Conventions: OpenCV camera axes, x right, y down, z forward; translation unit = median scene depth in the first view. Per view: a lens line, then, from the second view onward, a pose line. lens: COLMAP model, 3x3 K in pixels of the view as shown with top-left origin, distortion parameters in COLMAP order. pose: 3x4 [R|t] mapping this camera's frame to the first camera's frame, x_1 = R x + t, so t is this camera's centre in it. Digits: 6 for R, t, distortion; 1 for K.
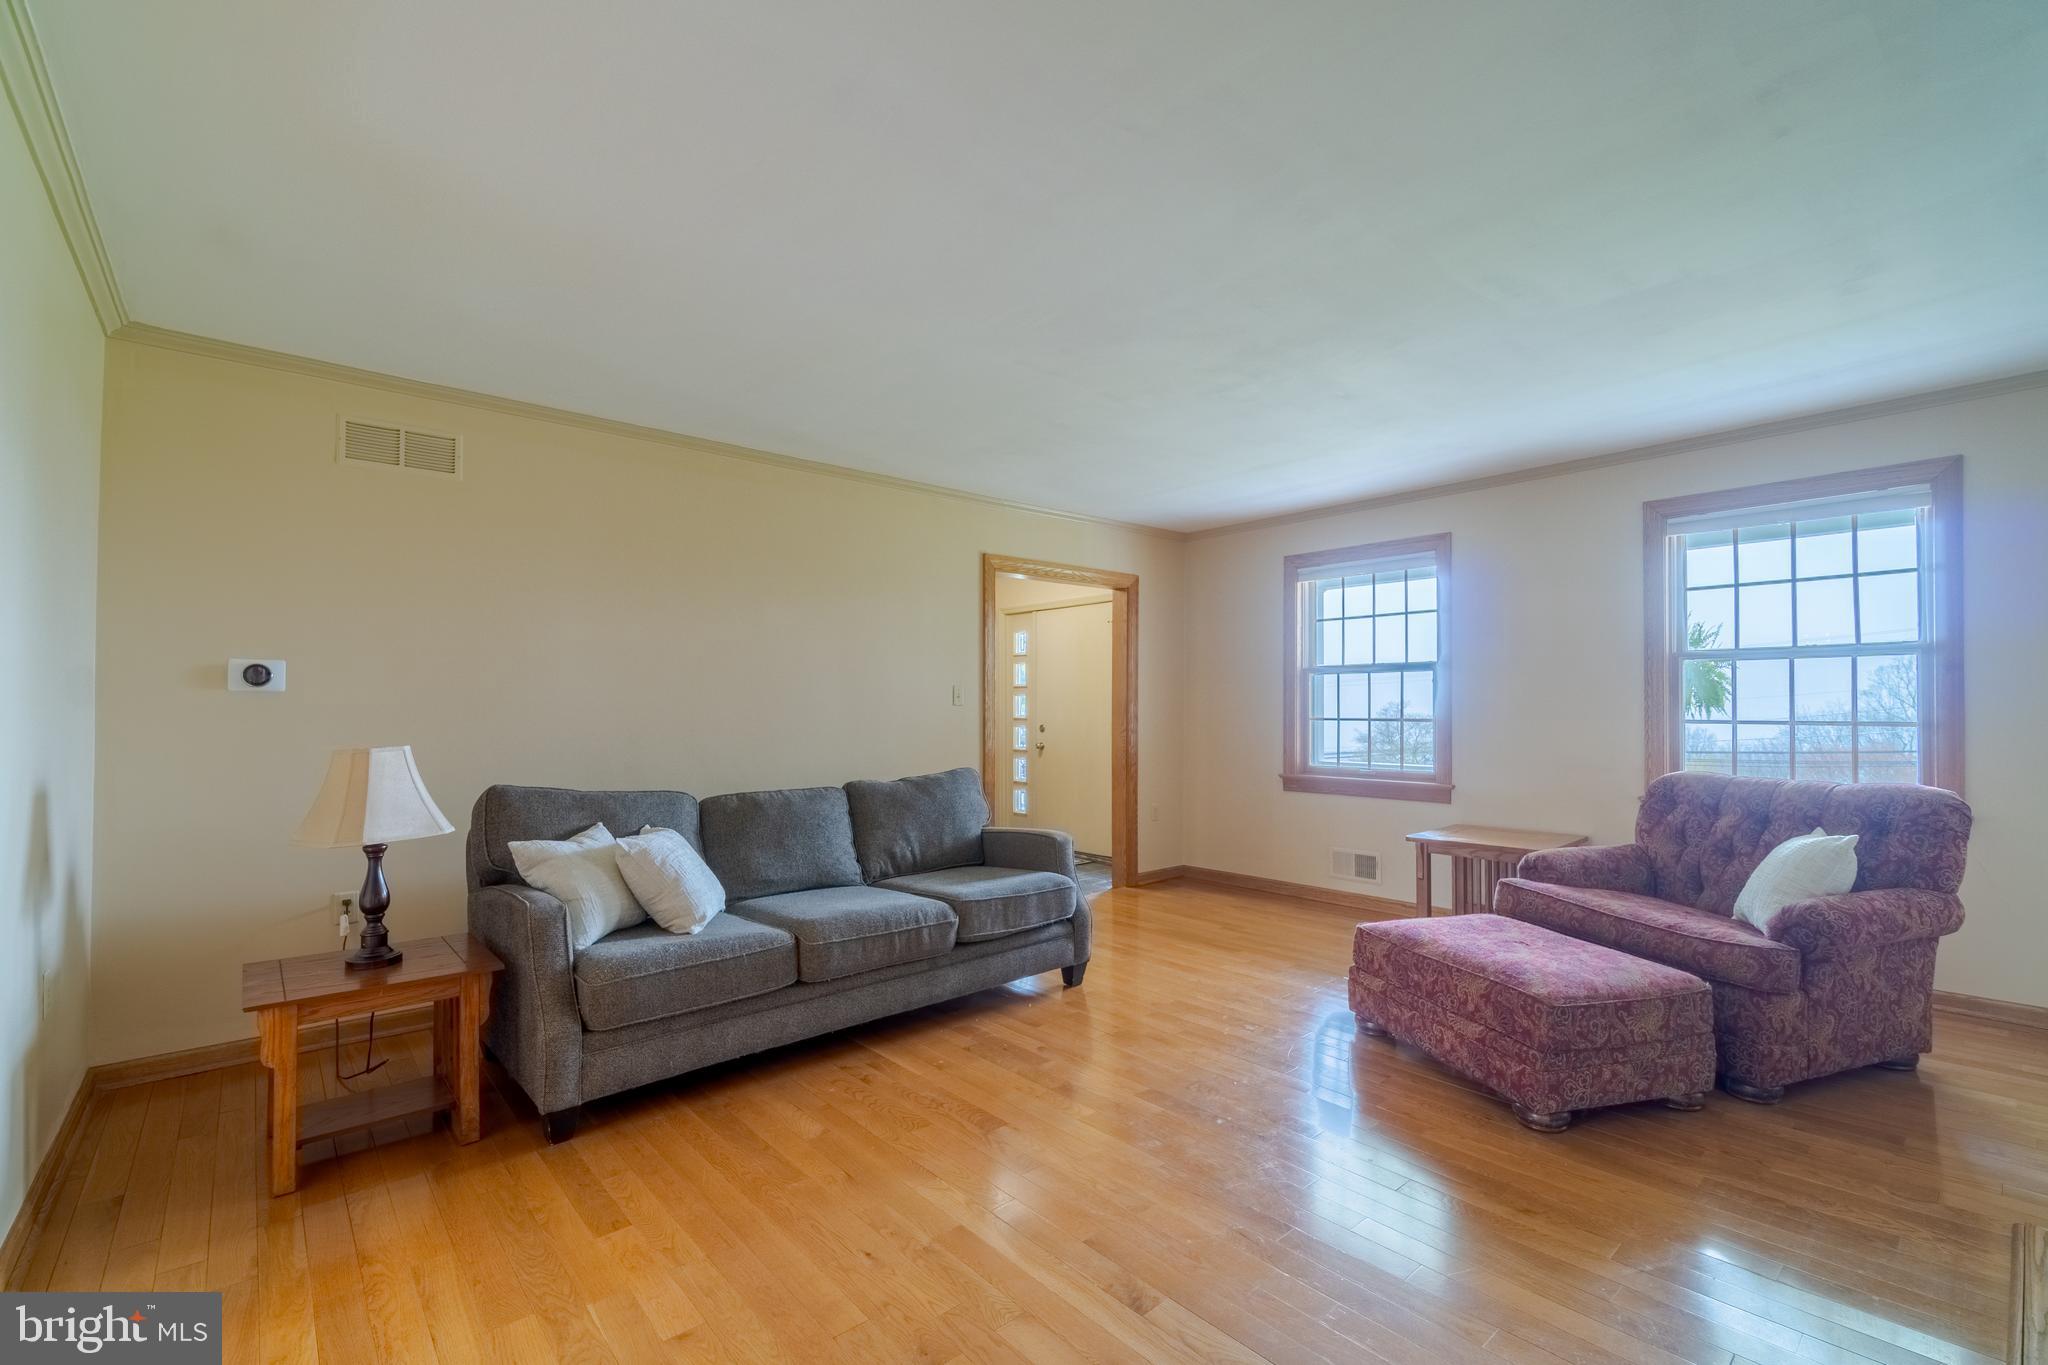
lens RADIAL K [[897.0, 0, 1024.0], [0, 897.0, 682.5], [0, 0, 1]] dist [-0.000727, -0.000234]
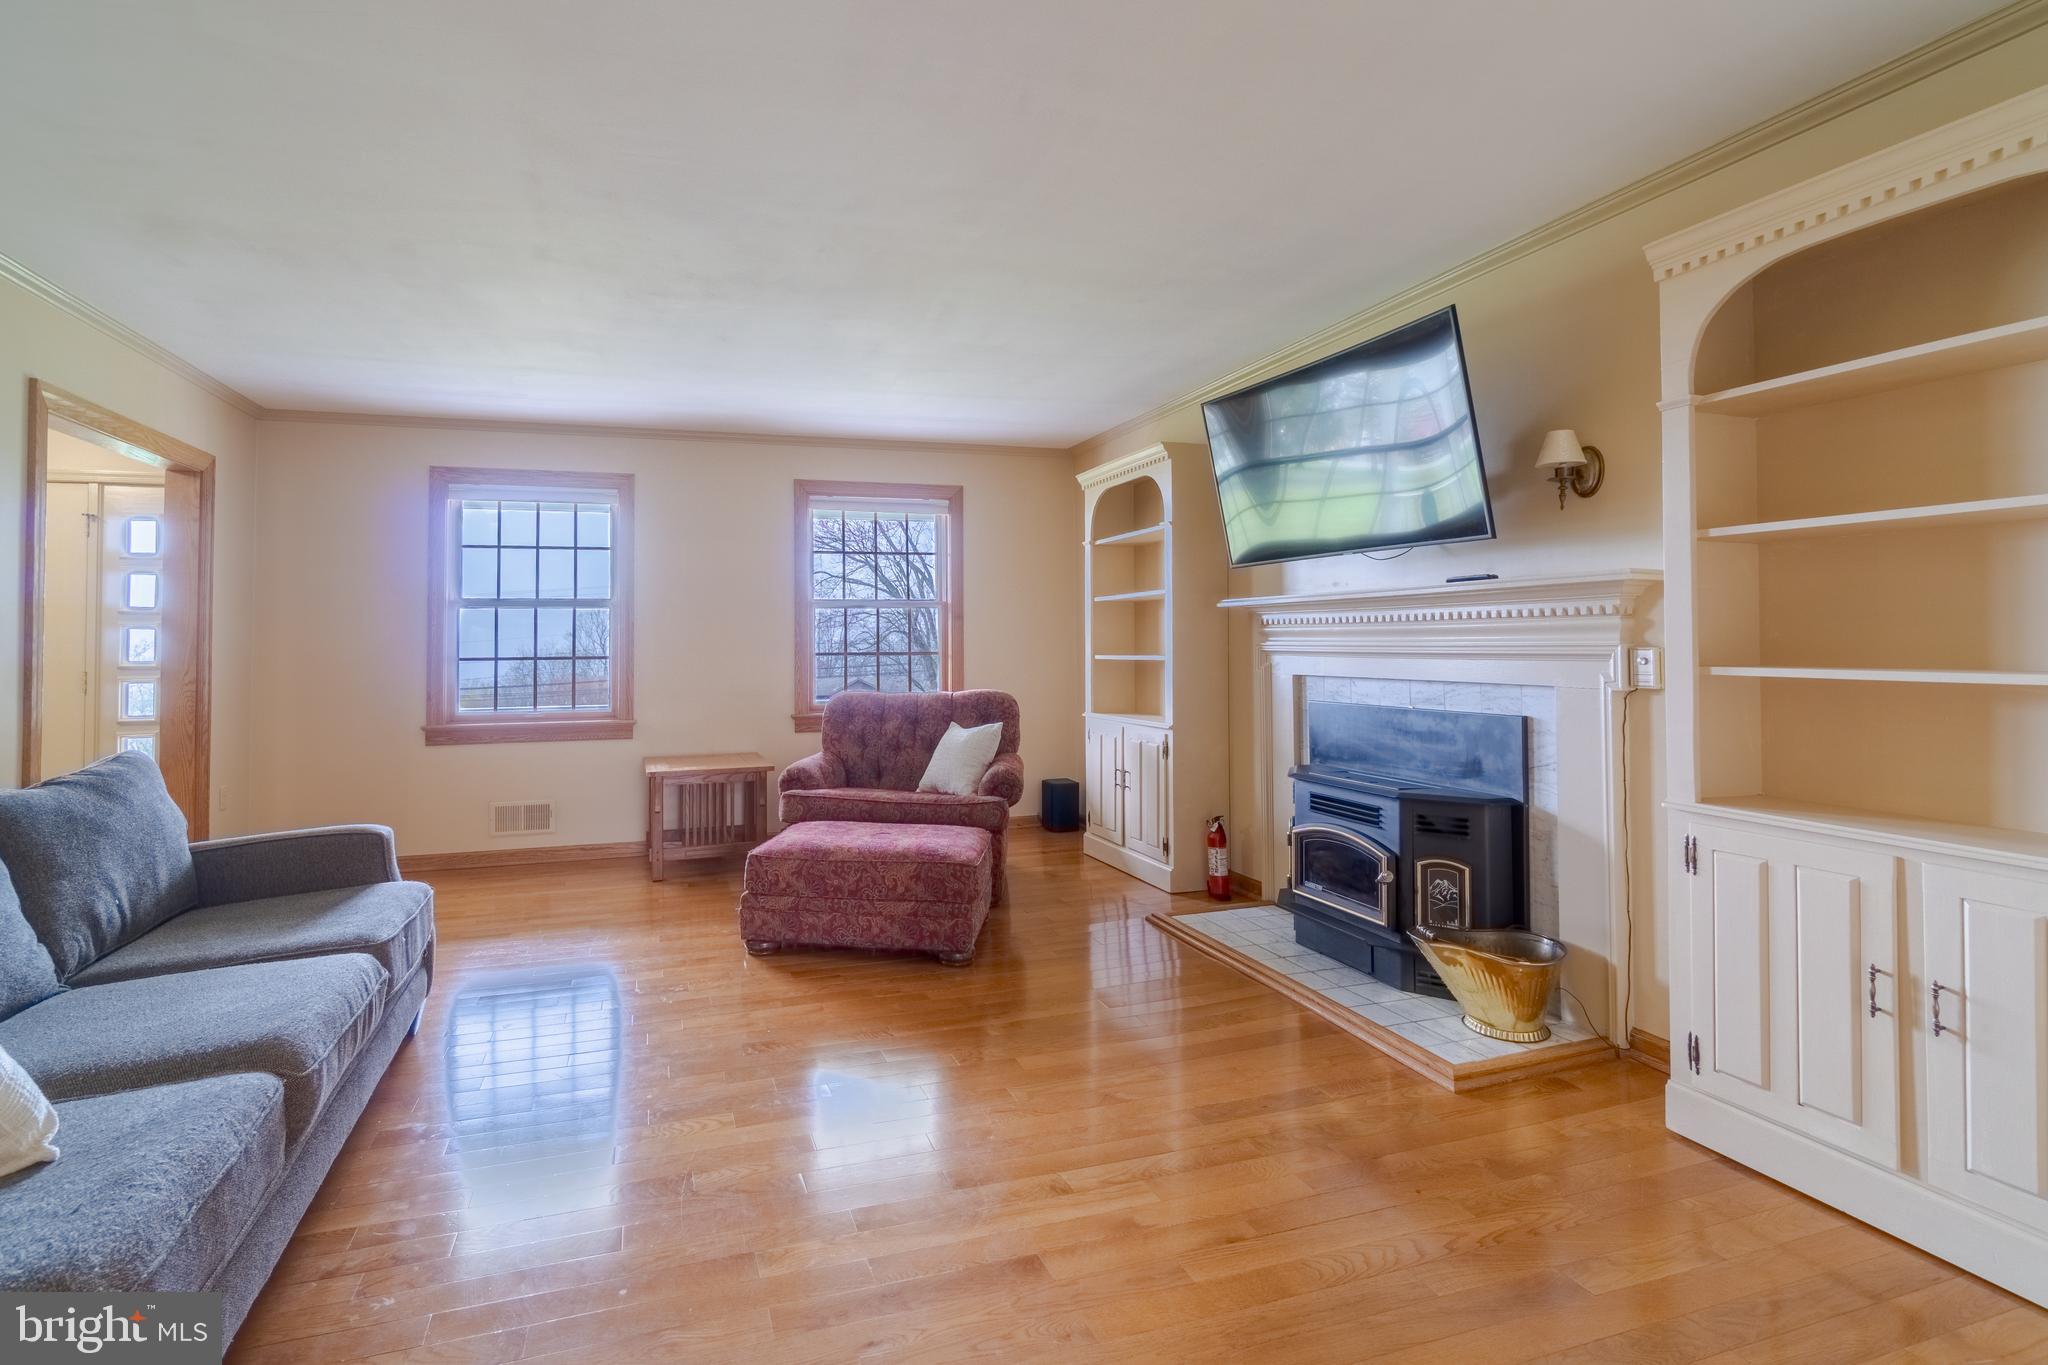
lens RADIAL K [[931.4, 0, 932.4], [0, 931.4, 606.4], [0, 0, 1]] dist [0.000953, -0.000007]
pose [[0.419854, 0.032816, 0.906998, -0.351321], [-0.017202, 0.999454, -0.028199, 0.008291], [-0.907429, -0.003763, 0.420190, 0.240899]]
